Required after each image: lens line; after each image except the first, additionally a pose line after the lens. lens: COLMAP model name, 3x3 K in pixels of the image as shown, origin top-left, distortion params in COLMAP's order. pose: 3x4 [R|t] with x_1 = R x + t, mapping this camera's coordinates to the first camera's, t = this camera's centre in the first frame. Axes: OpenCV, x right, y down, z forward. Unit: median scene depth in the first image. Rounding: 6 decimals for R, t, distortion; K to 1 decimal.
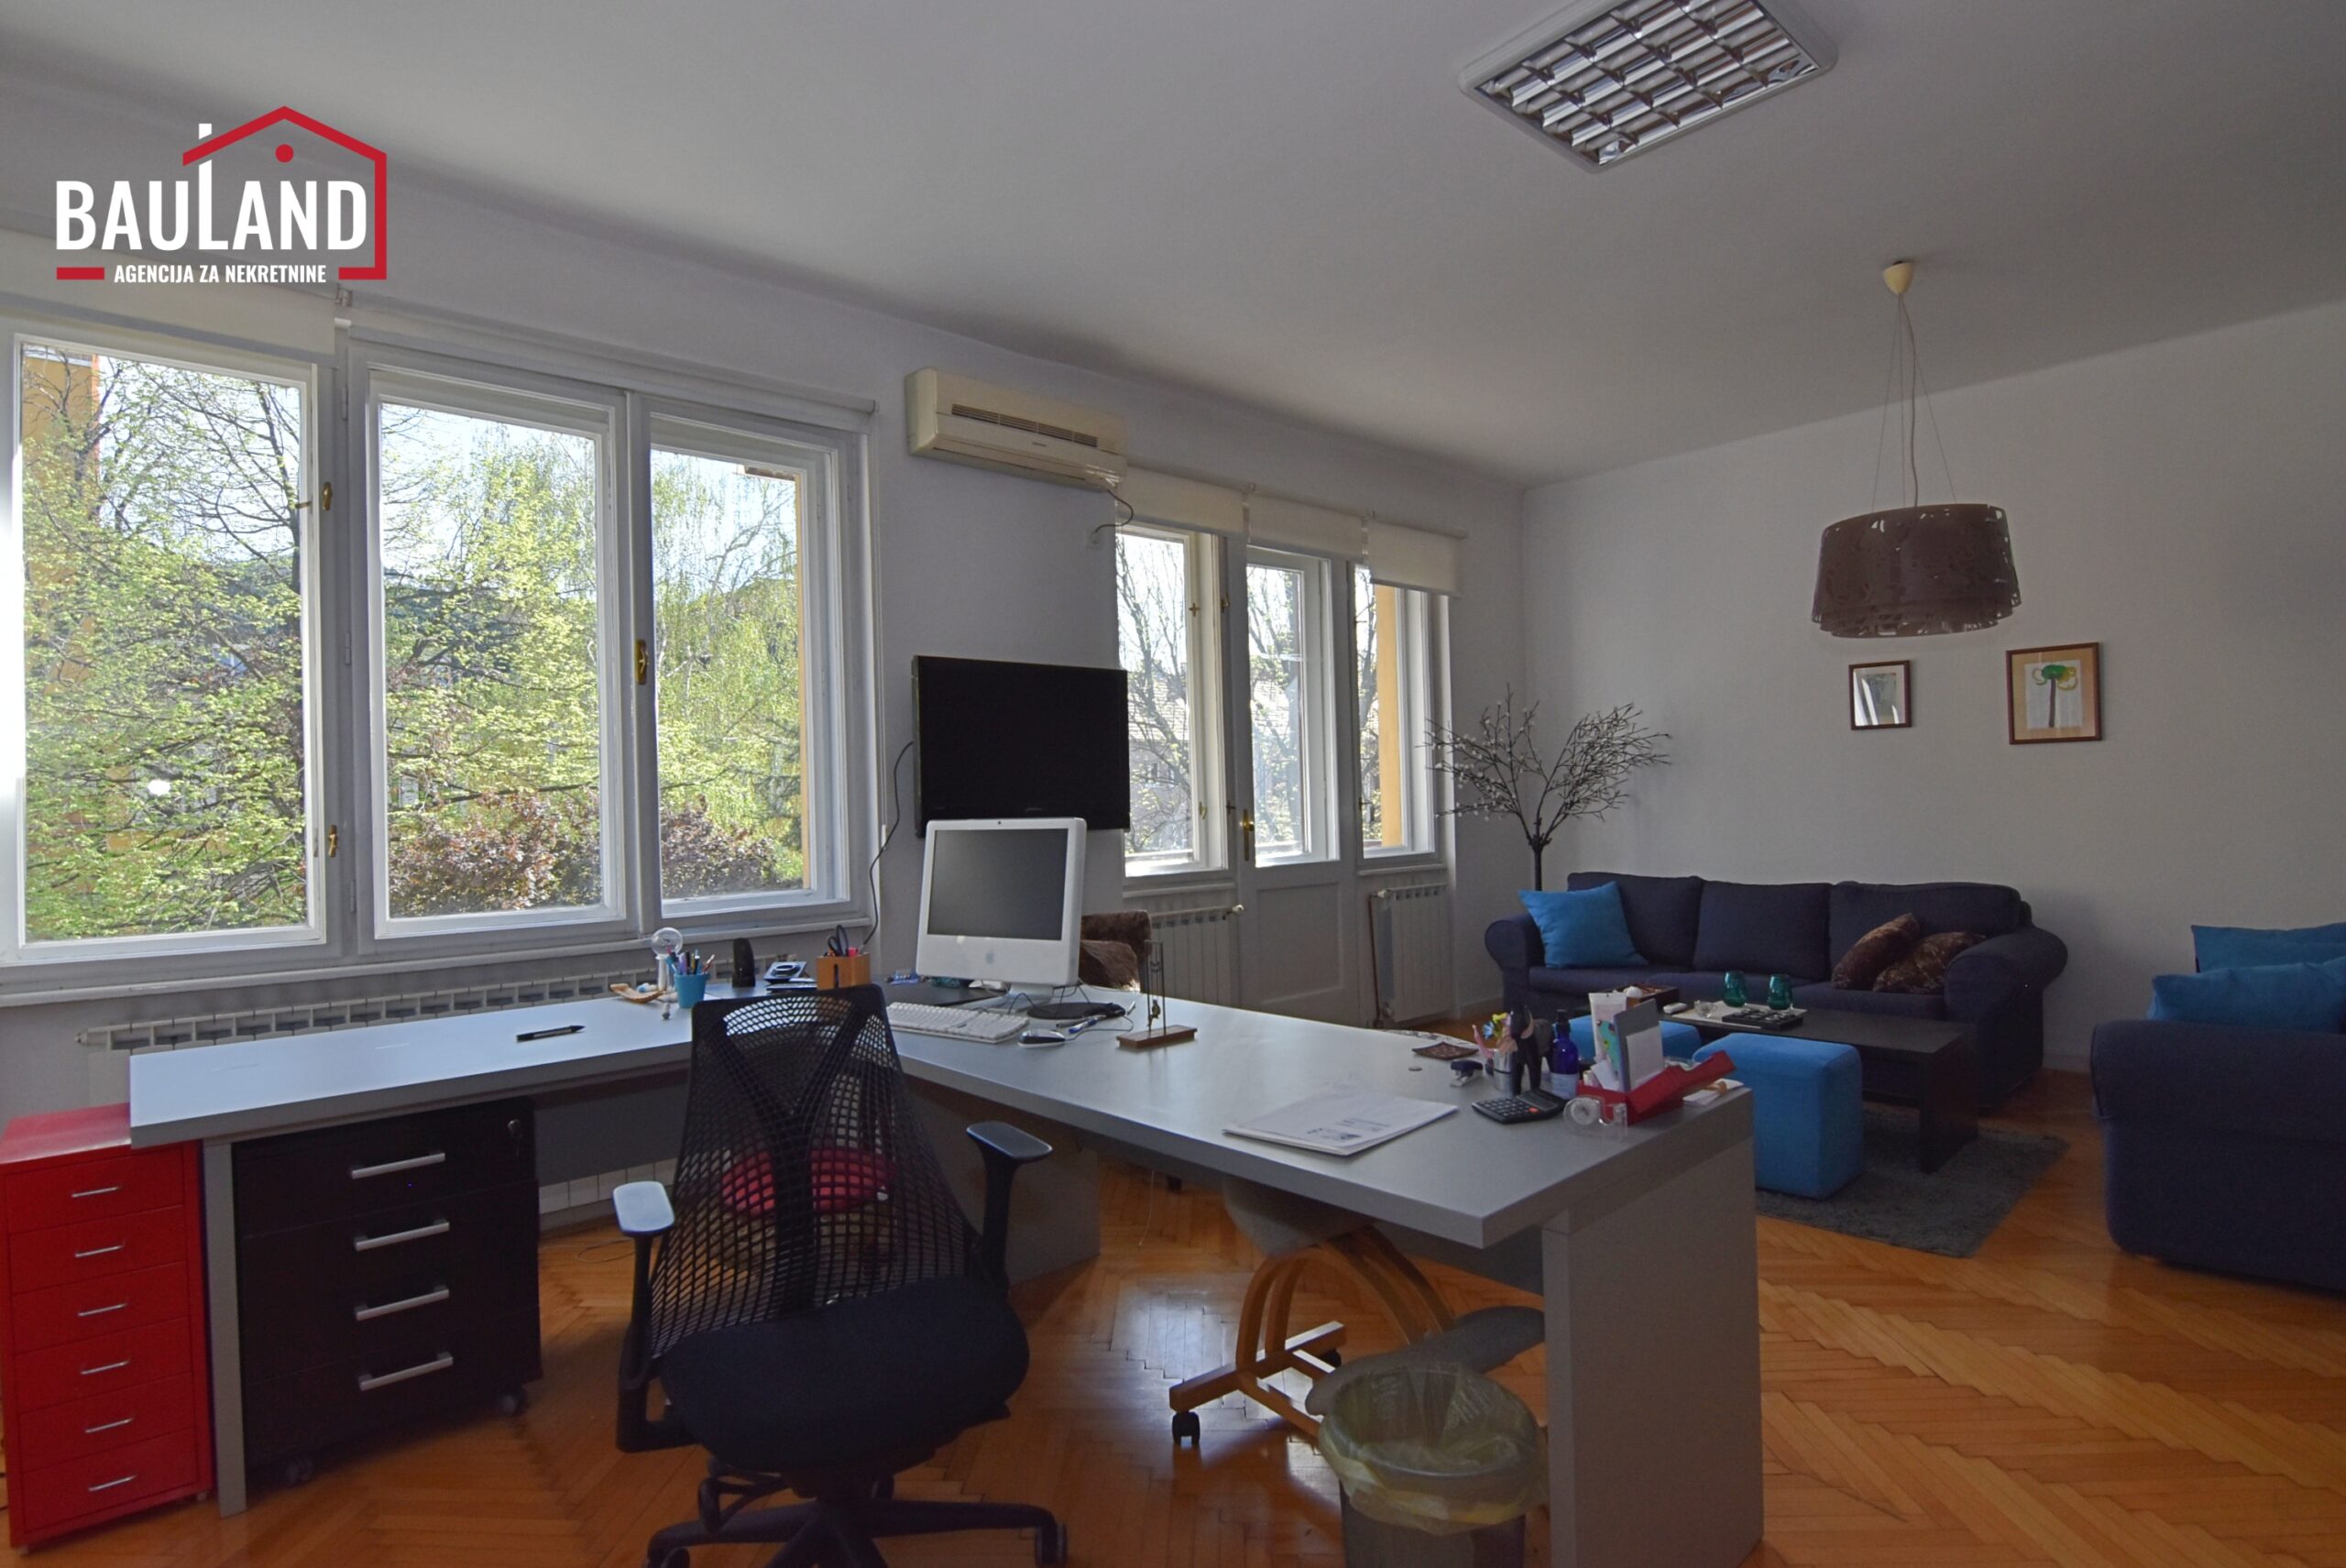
lens RADIAL K [[1138.6, 0, 1148.0], [0, 1138.6, 790.3], [0, 0, 1]] dist [-0.001264, -0.000084]
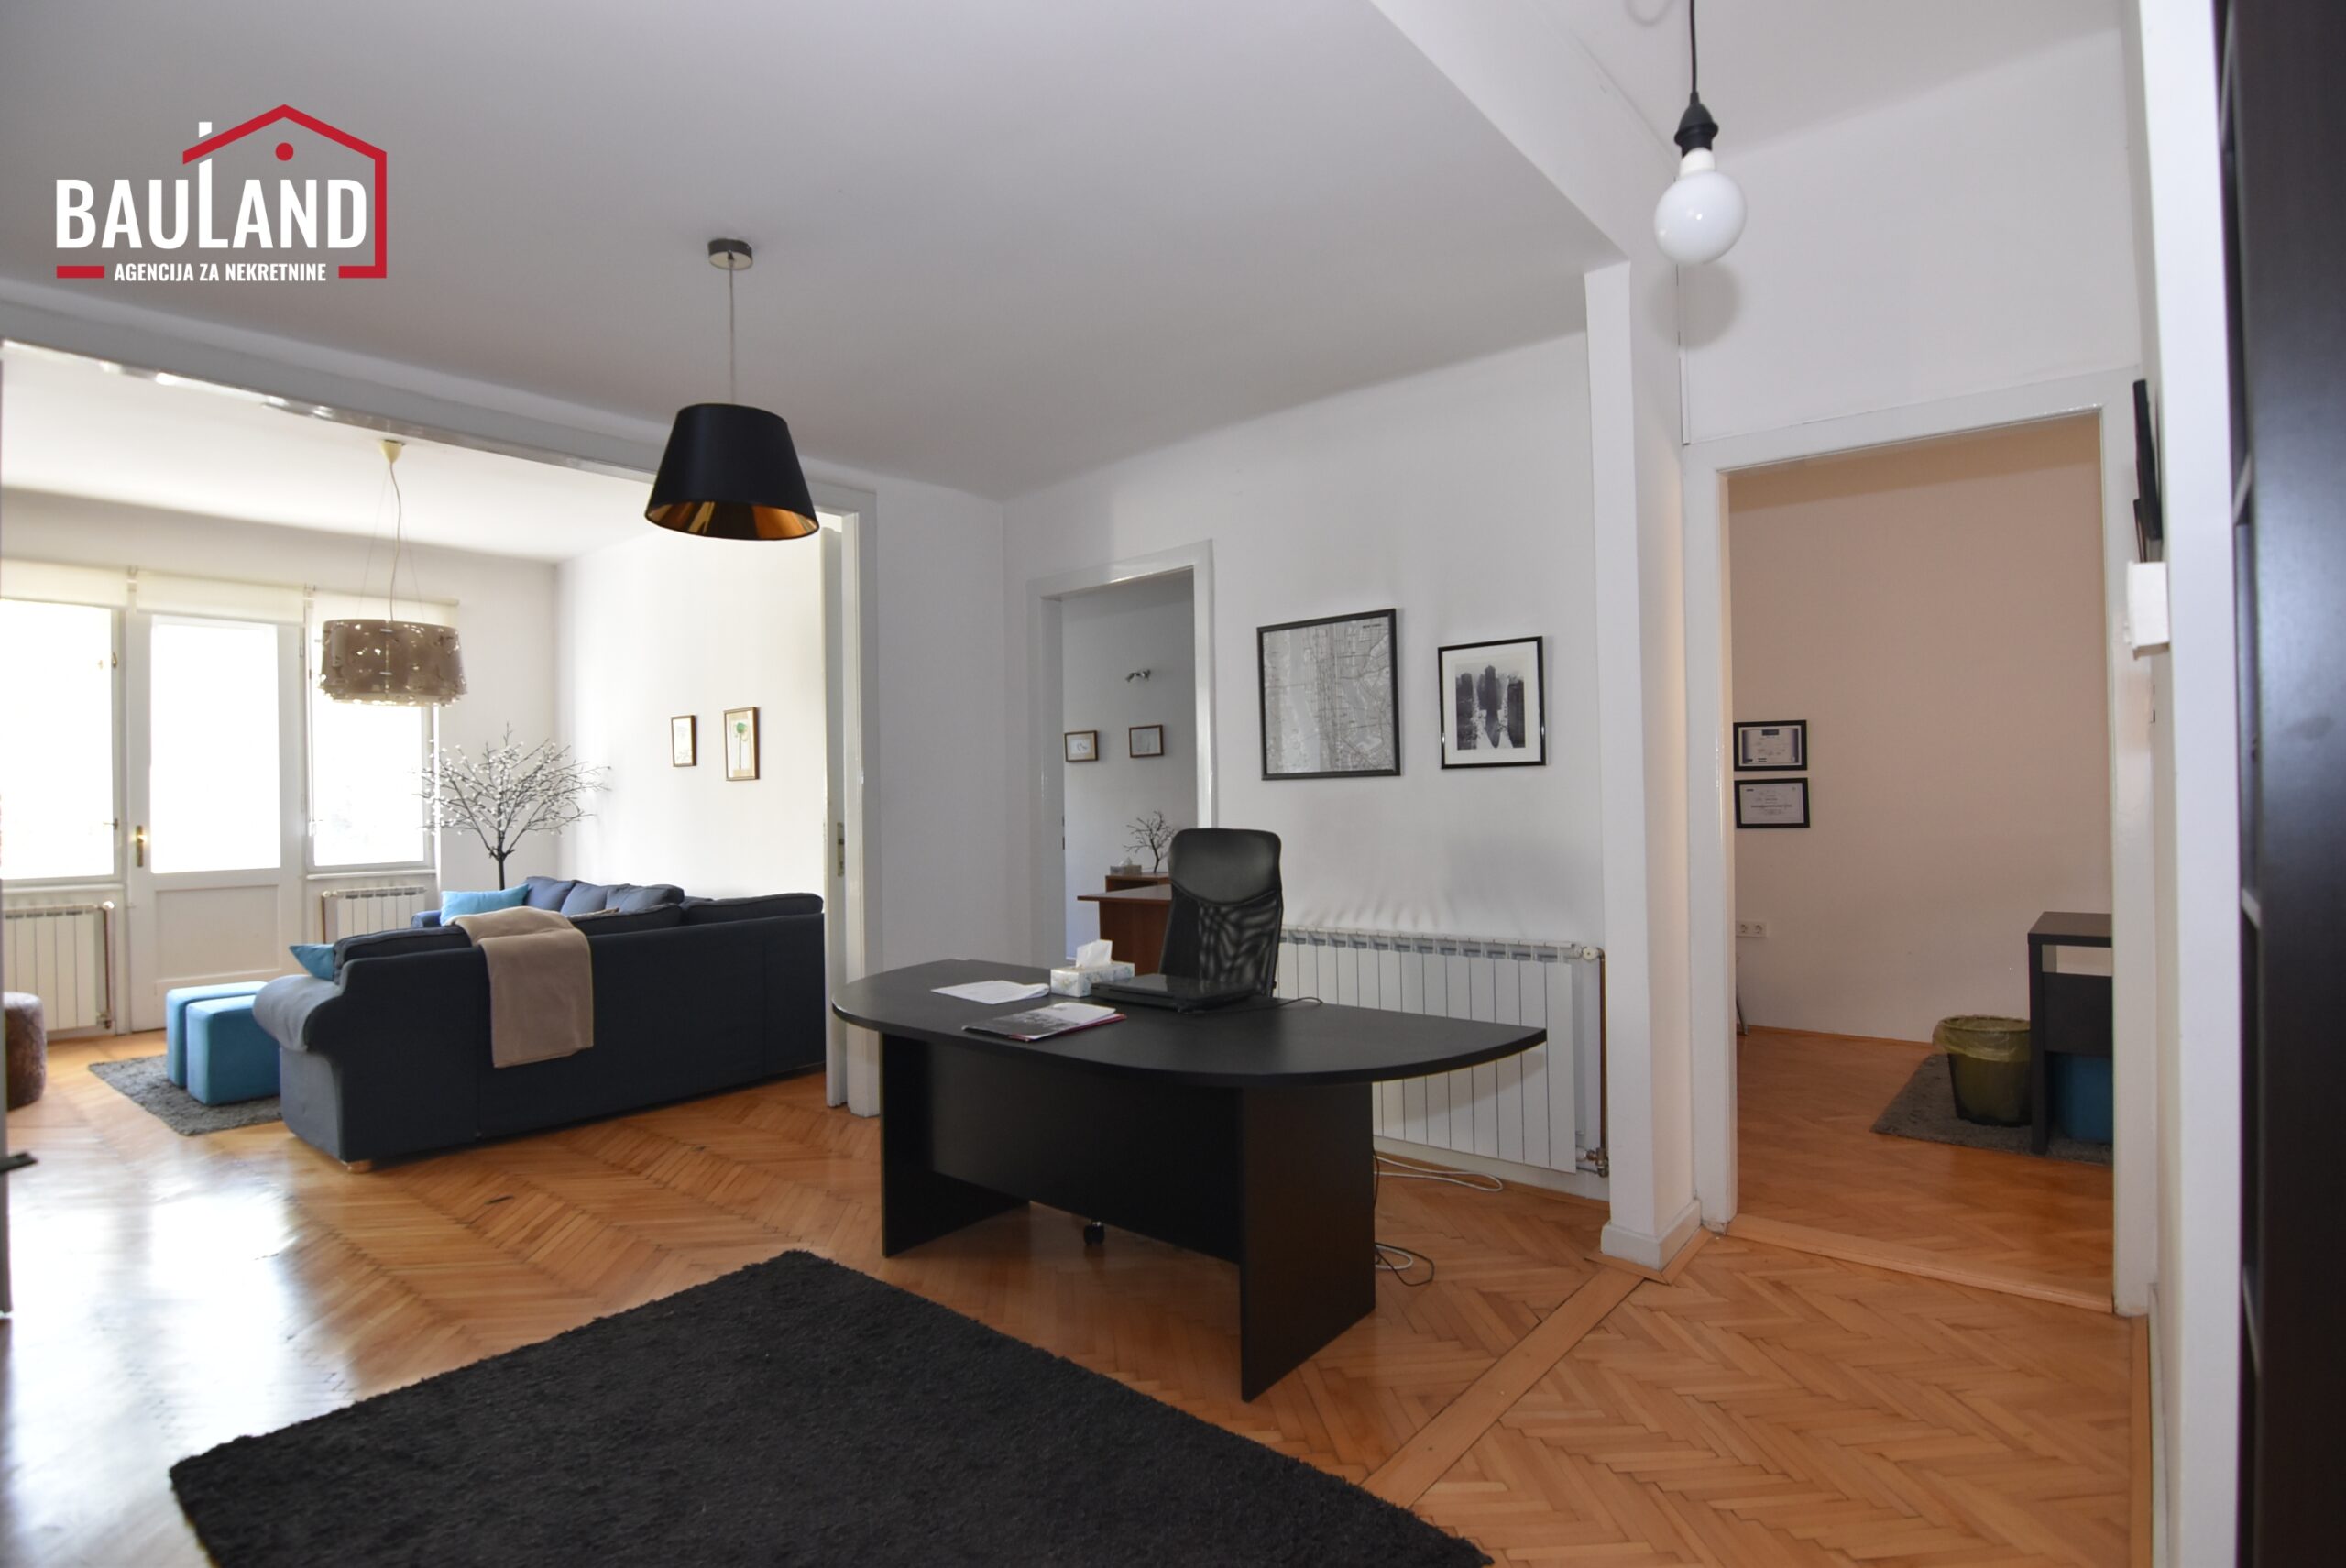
lens RADIAL K [[1138.6, 0, 1148.0], [0, 1138.6, 790.3], [0, 0, 1]] dist [-0.001264, -0.000084]
pose [[0.993305, 0.009603, 0.115119, 1.091758], [-0.008397, 0.999905, -0.010958, -0.019077], [-0.115213, 0.009918, 0.993291, -0.380946]]
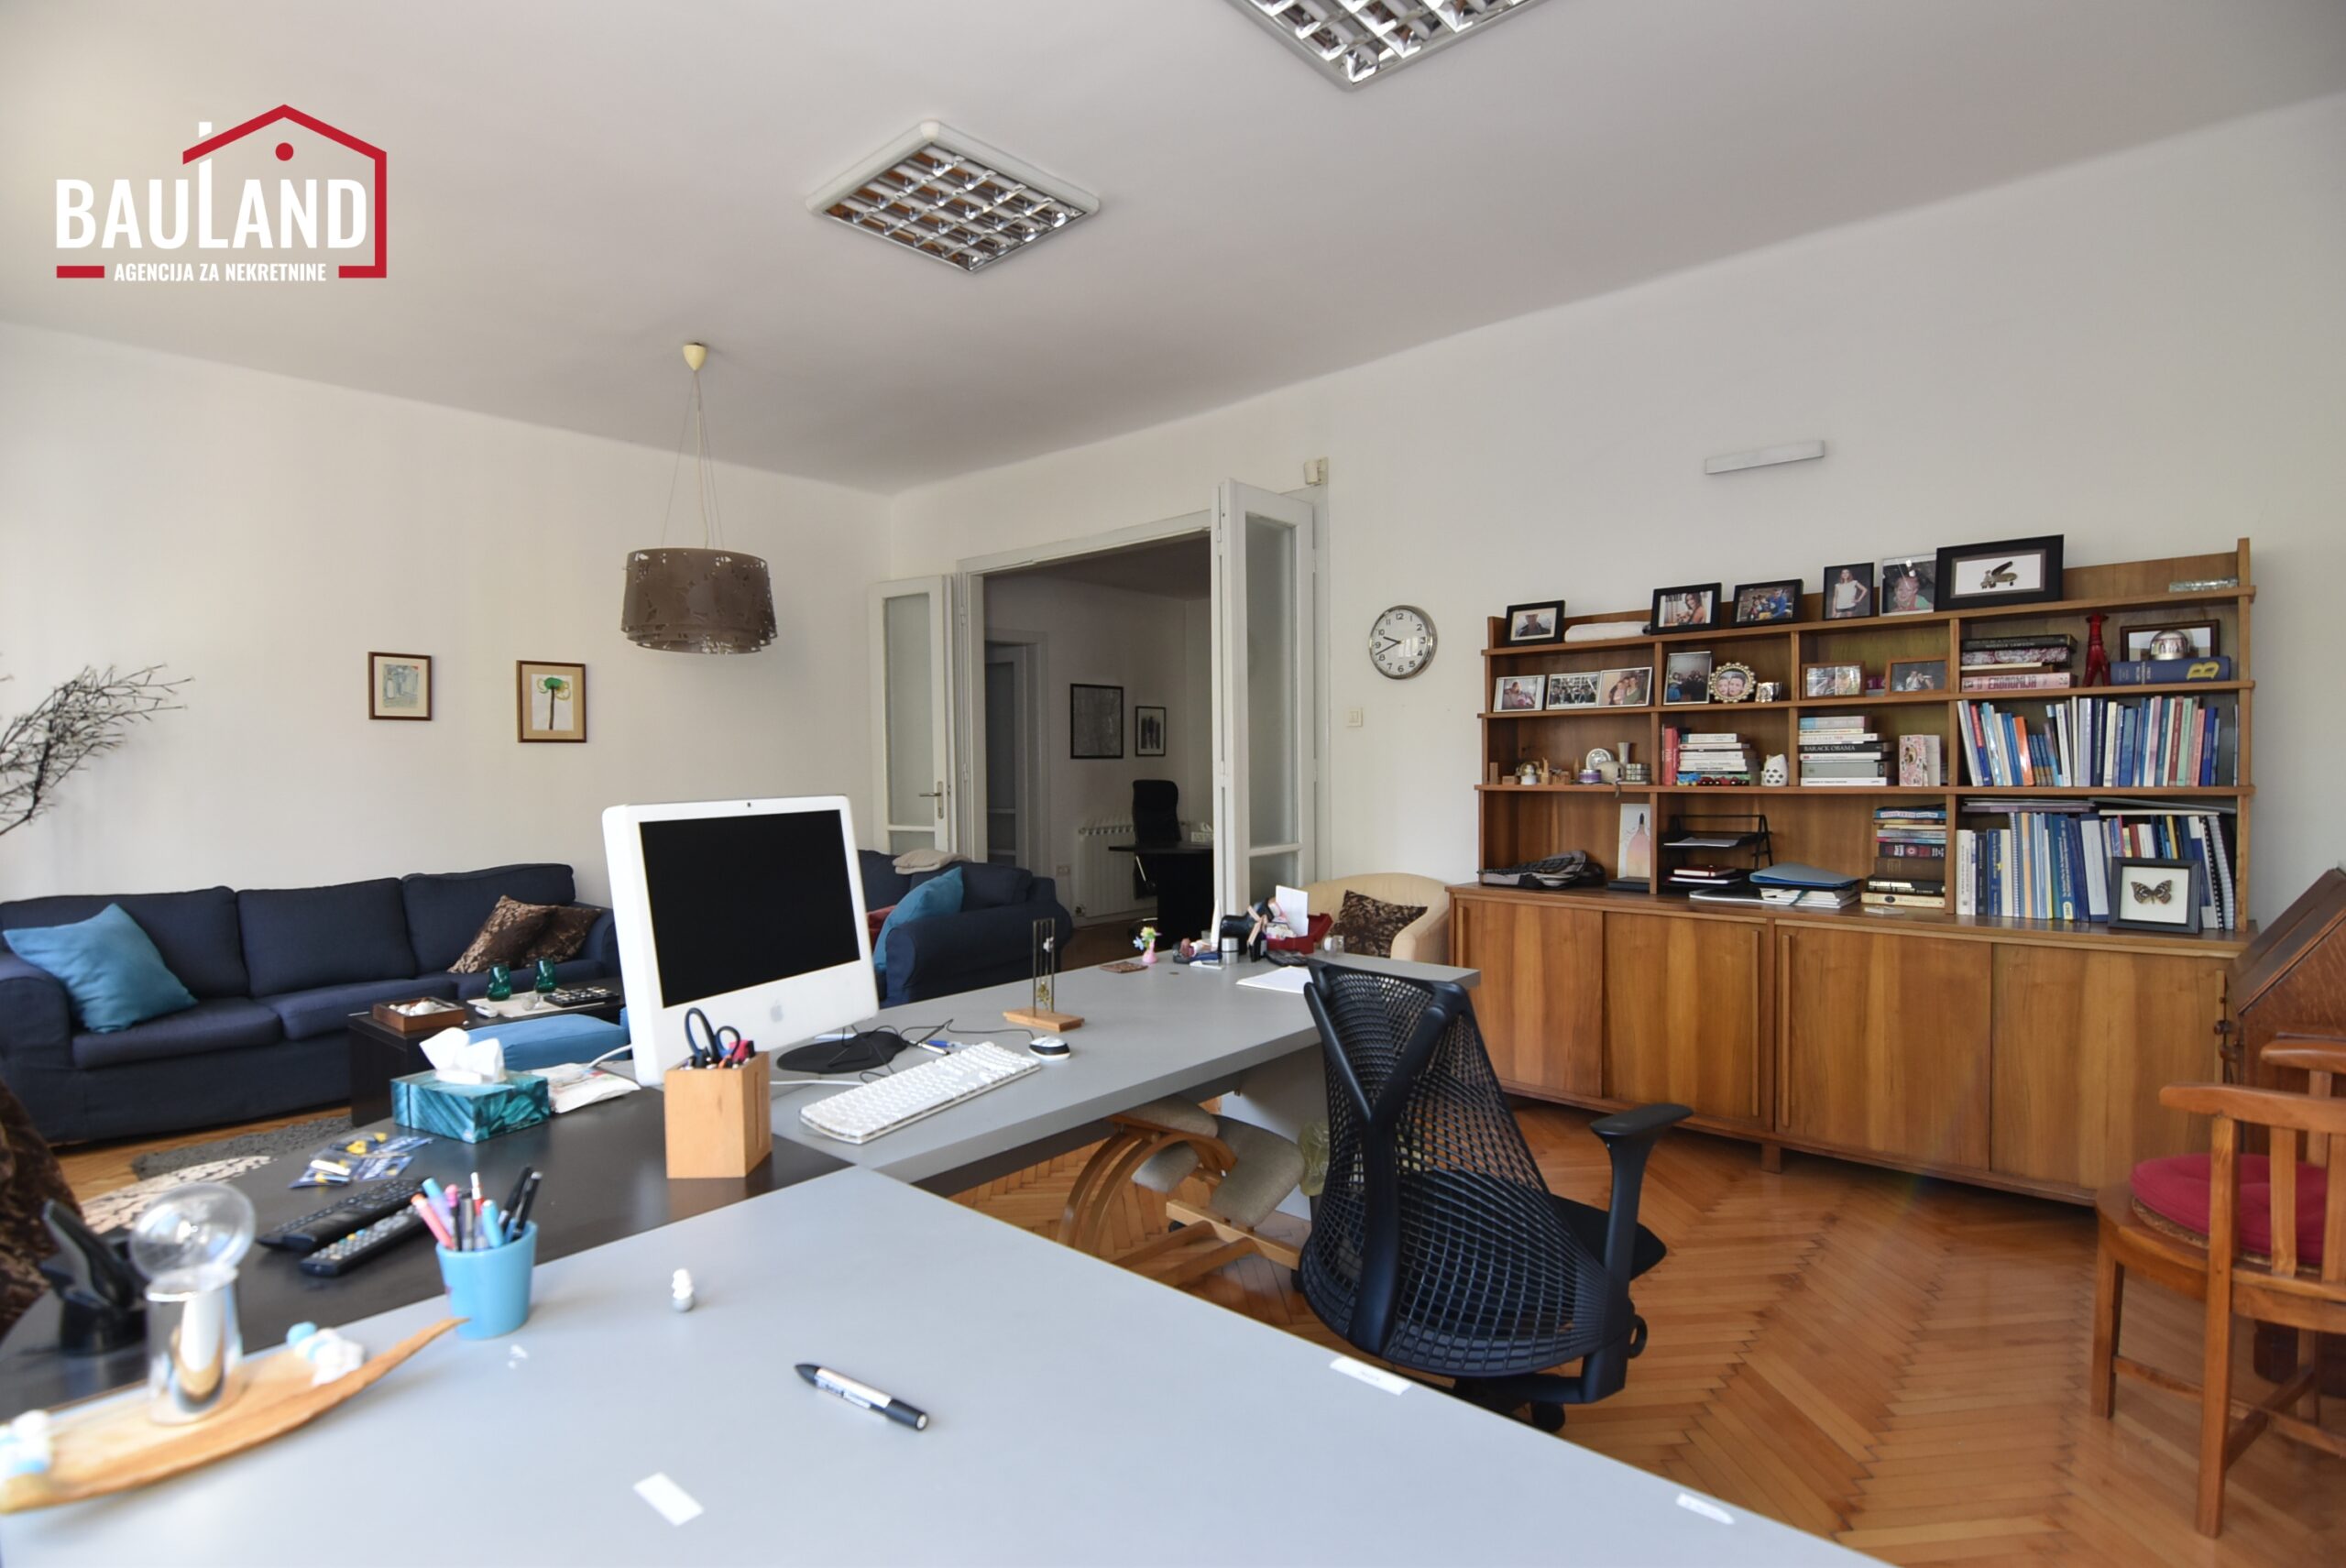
lens RADIAL K [[1138.6, 0, 1148.0], [0, 1138.6, 790.3], [0, 0, 1]] dist [-0.001264, -0.000084]
pose [[-0.072870, 0.000433, 0.997341, -0.432767], [0.004801, 0.999988, -0.000083, 0.011138], [-0.997330, 0.004783, -0.072871, 0.450503]]
